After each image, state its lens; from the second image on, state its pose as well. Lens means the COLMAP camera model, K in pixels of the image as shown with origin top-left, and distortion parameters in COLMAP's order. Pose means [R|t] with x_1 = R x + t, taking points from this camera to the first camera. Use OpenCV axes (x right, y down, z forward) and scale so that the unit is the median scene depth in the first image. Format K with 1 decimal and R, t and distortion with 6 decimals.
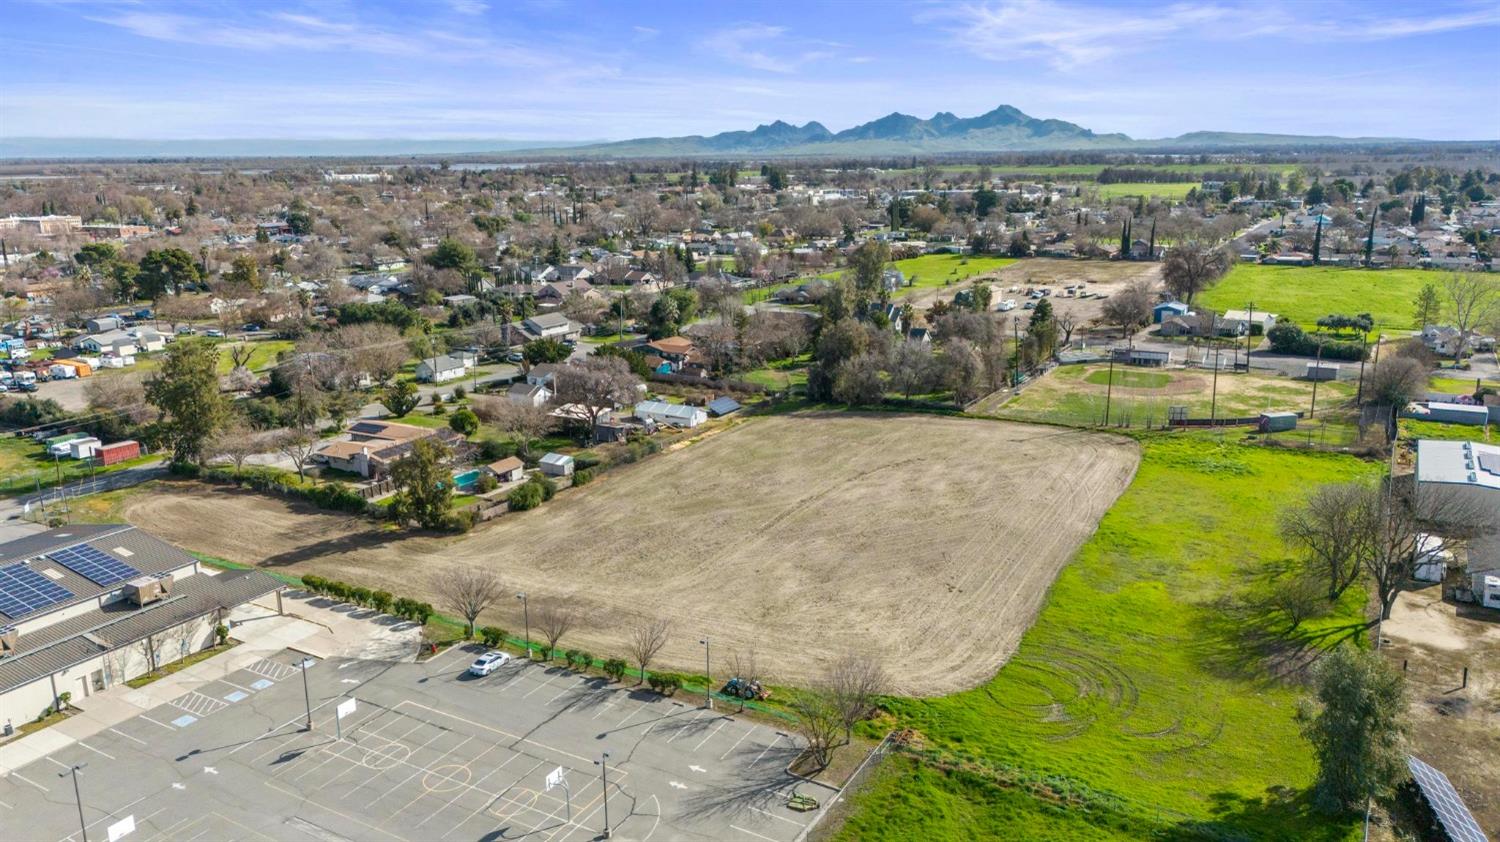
lens RADIAL K [[1096.6, 0, 750.0], [0, 1096.6, 421.0], [0, 0, 1]] dist [0.076917, -0.059425]
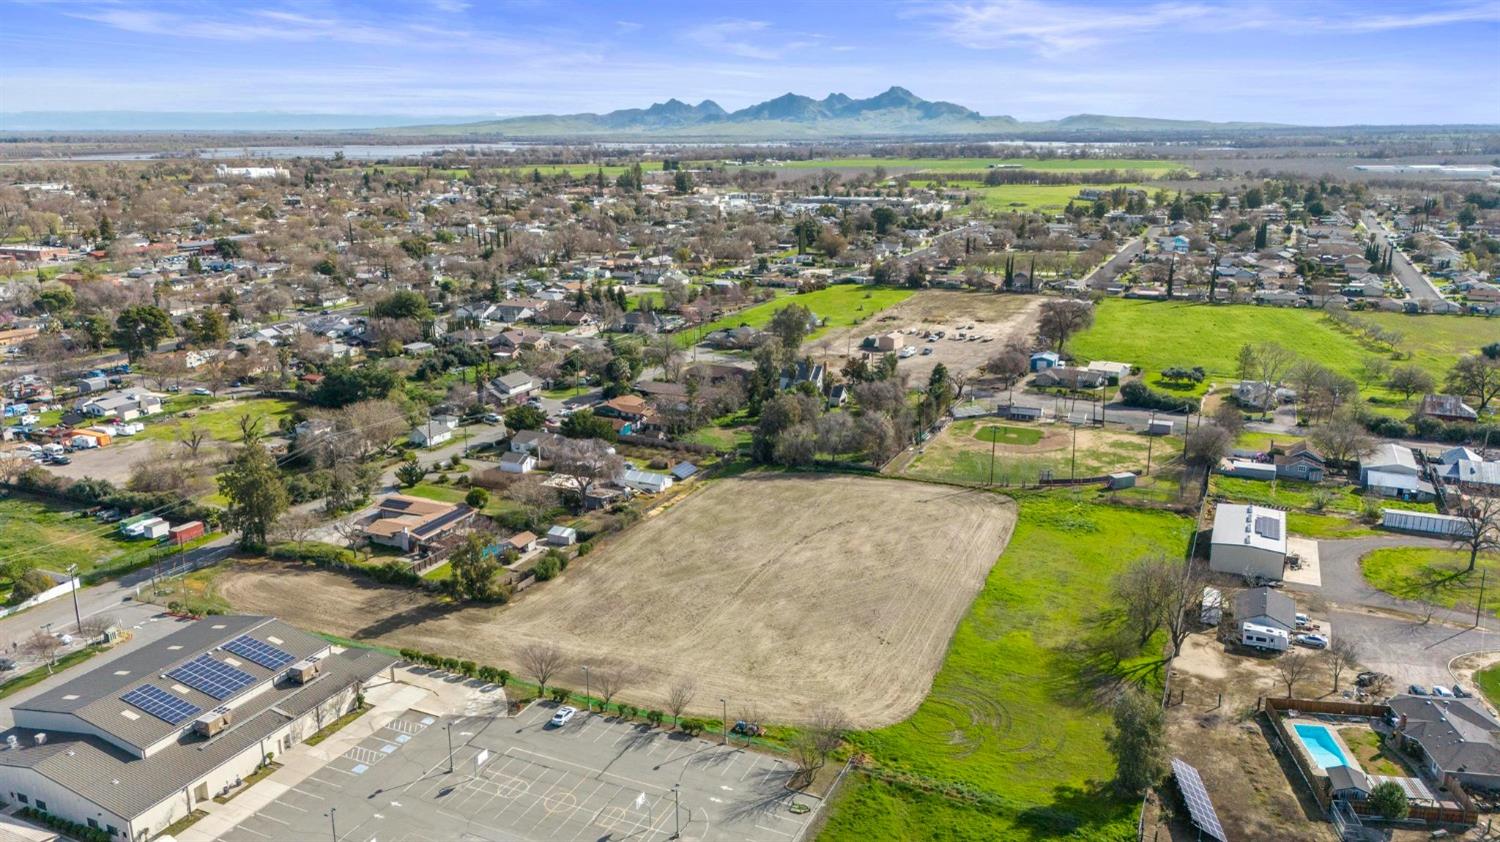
lens RADIAL K [[1101.1, 0, 751.4], [0, 1101.1, 401.9], [0, 0, 1]] dist [0.093350, -0.102931]
pose [[0.995569, -0.014988, 0.092832, -0.081886], [0.014797, 0.999887, 0.002752, -0.120724], [-0.092863, -0.001367, 0.995678, -0.287149]]
